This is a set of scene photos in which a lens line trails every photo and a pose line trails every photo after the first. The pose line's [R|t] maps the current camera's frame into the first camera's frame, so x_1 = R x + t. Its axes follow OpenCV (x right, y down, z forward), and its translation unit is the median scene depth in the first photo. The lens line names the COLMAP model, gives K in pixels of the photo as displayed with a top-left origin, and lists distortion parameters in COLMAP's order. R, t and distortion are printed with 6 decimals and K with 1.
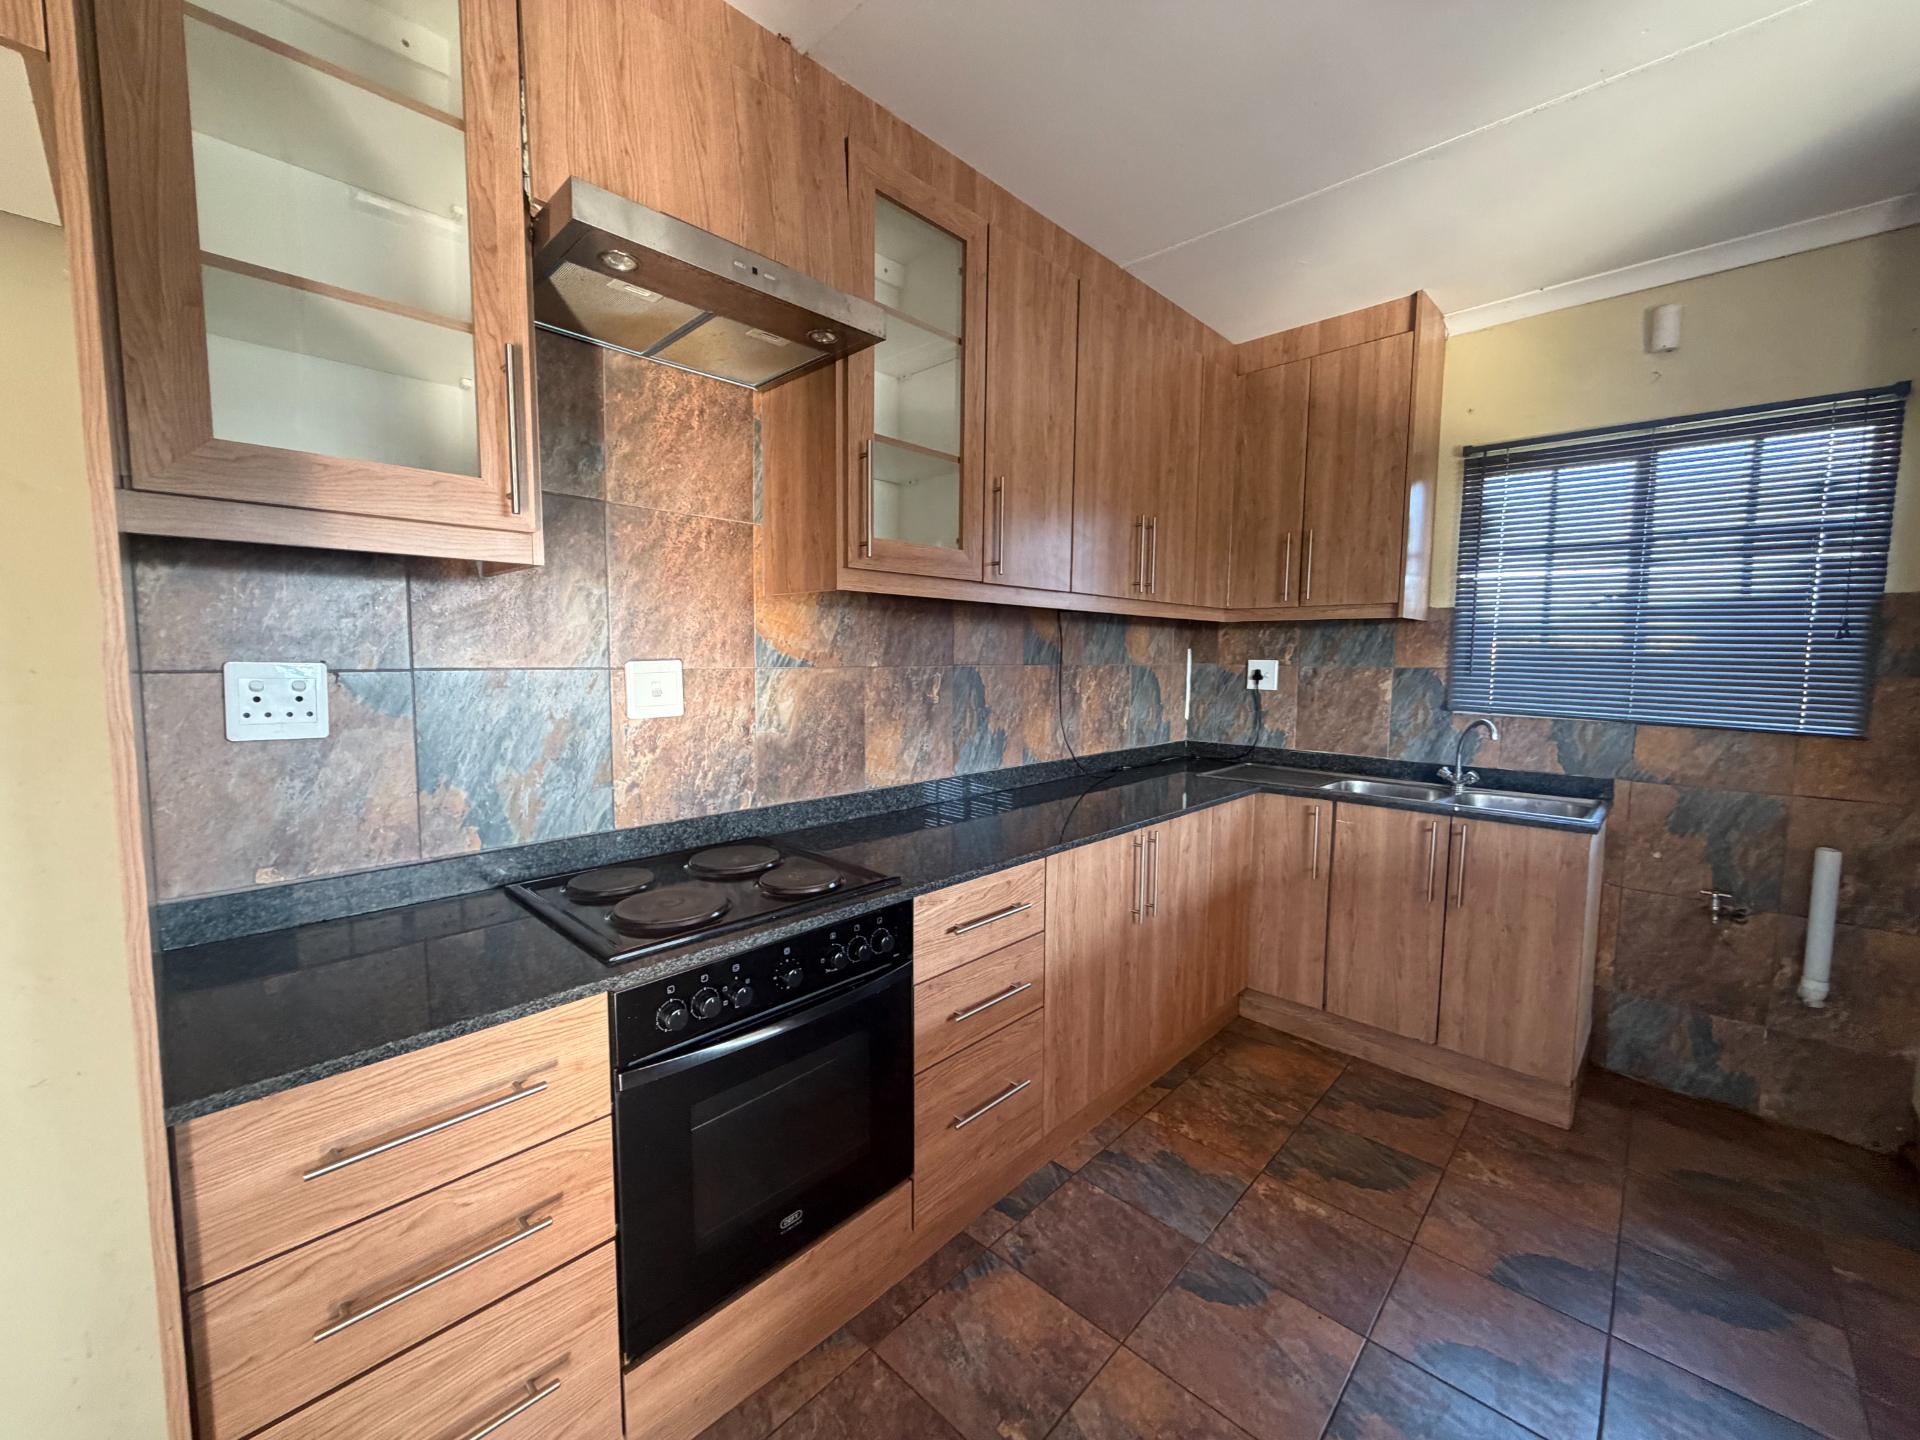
lens RADIAL K [[765.2, 0, 952.0], [0, 765.2, 717.7], [0, 0, 1]] dist [-0.000317, 0.000595]
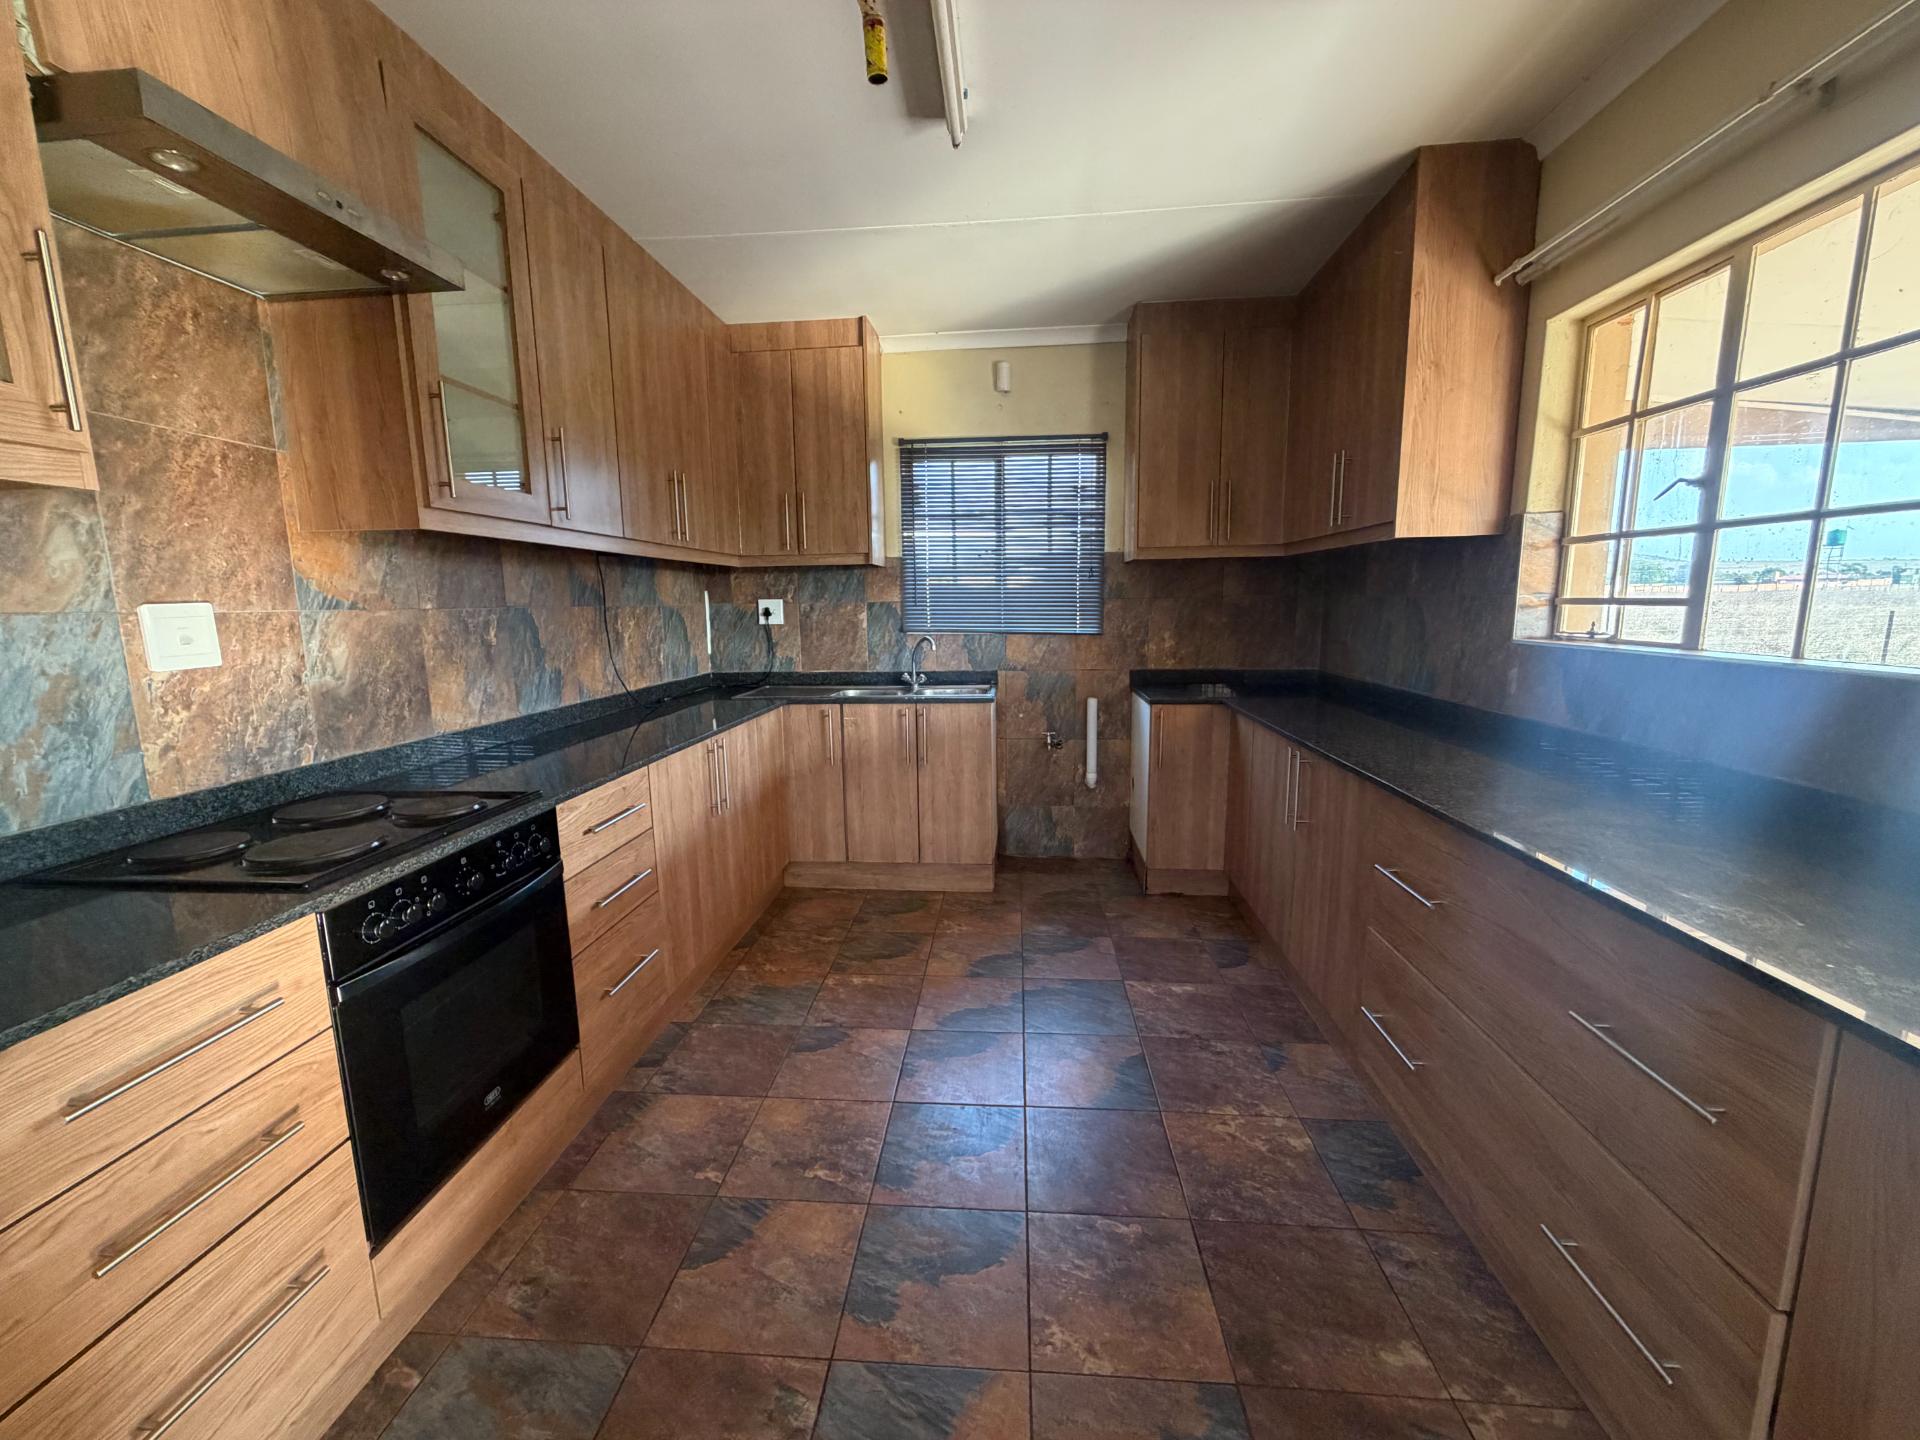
lens RADIAL K [[765.2, 0, 951.7], [0, 765.2, 715.4], [0, 0, 1]] dist [-0.000317, 0.000595]
pose [[0.780663, -0.112366, 0.614767, -0.203677], [0.073905, 0.993400, 0.087724, 0.033175], [-0.620567, -0.023049, 0.783815, -0.188697]]
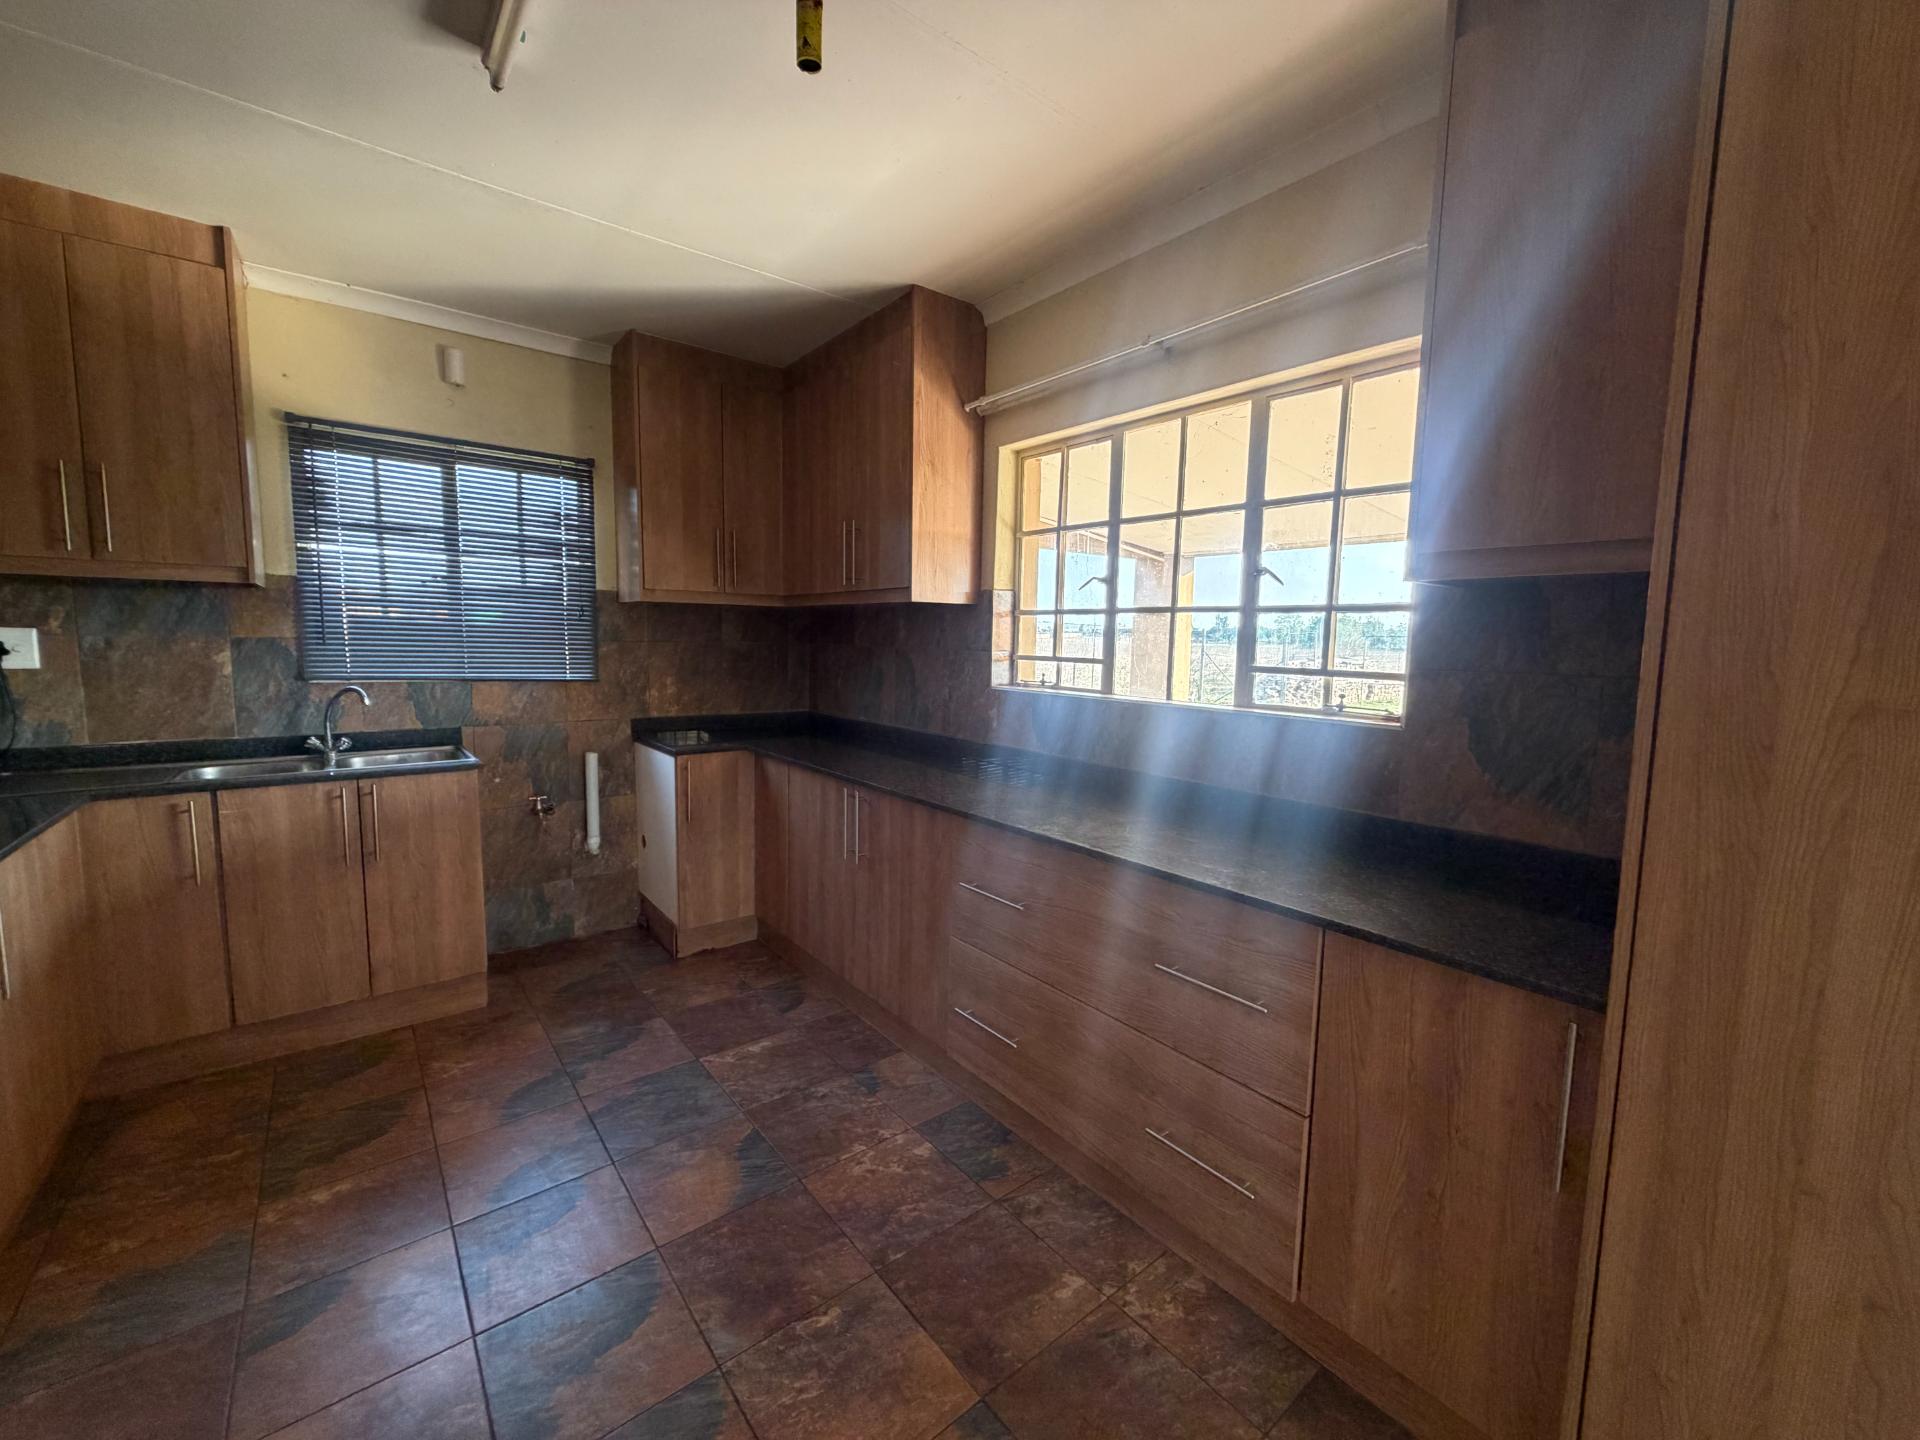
lens RADIAL K [[765.2, 0, 954.8], [0, 765.2, 715.3], [0, 0, 1]] dist [-0.000317, 0.000595]
pose [[0.137586, -0.105280, 0.984879, -0.292430], [0.066421, 0.993078, 0.096877, -0.006450], [-0.988260, 0.052088, 0.143626, 0.038182]]
